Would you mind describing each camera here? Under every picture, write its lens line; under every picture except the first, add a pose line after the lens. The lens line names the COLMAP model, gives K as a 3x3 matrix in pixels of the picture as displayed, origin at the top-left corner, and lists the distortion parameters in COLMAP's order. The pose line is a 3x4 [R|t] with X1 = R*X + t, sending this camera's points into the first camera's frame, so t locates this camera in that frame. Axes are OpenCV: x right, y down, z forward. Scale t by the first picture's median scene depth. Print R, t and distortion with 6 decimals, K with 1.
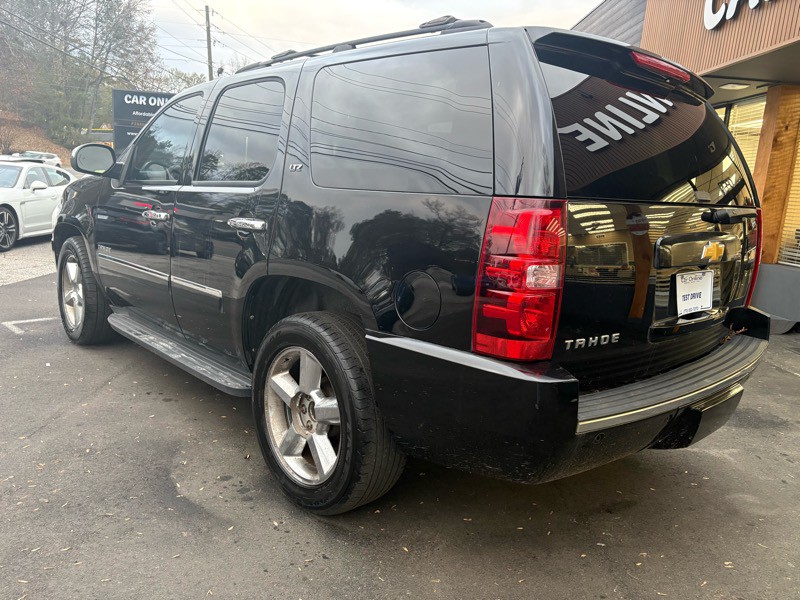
lens RADIAL K [[609.8, 0, 402.7], [0, 609.8, 300.9], [0, 0, 1]] dist [0.033434, -0.033854]
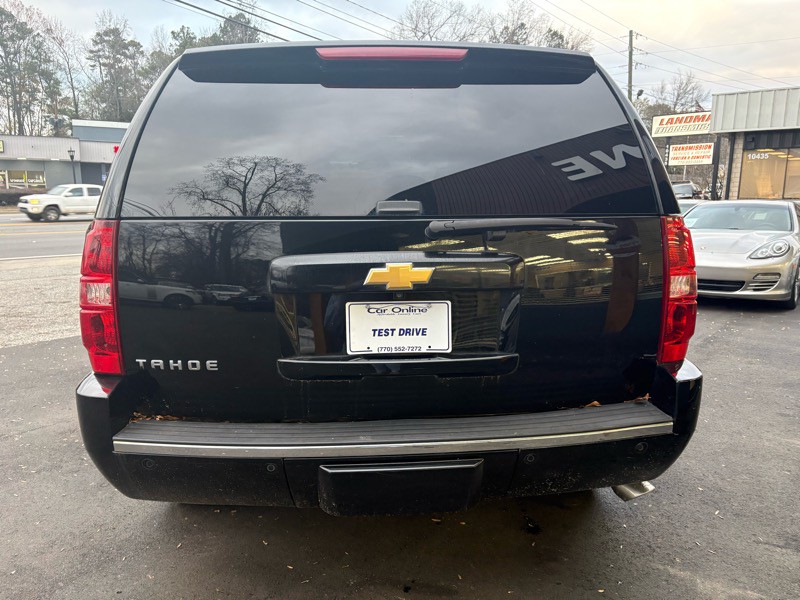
lens RADIAL K [[609.8, 0, 402.5], [0, 609.8, 302.1], [0, 0, 1]] dist [0.033434, -0.033854]
pose [[0.767573, 0.044931, -0.639385, 0.141237], [-0.069509, 0.997492, -0.013349, -0.005195], [0.637182, 0.054689, 0.768771, 0.057122]]
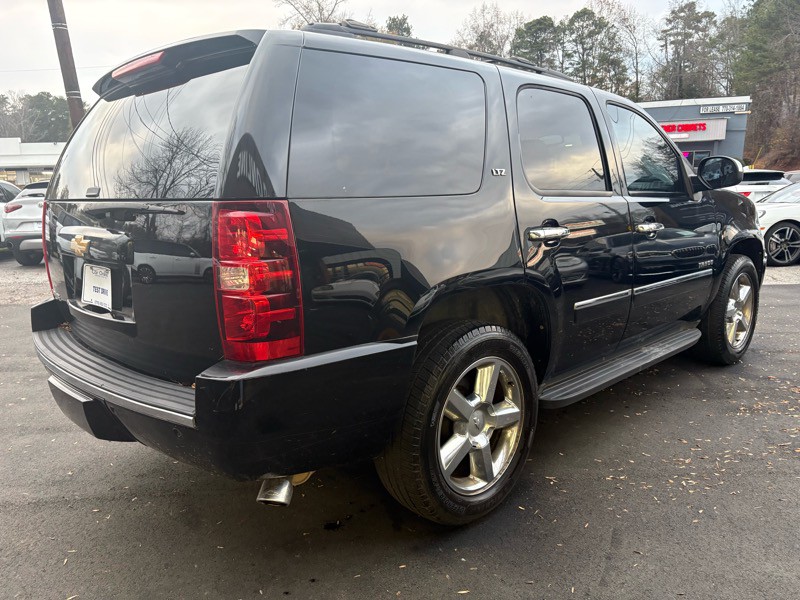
lens RADIAL K [[609.8, 0, 392.0], [0, 609.8, 312.5], [0, 0, 1]] dist [0.033434, -0.033854]
pose [[0.012791, 0.140819, -0.989953, 0.202641], [-0.157471, 0.977963, 0.137079, -0.023434], [0.987441, 0.154136, 0.034684, 0.185010]]
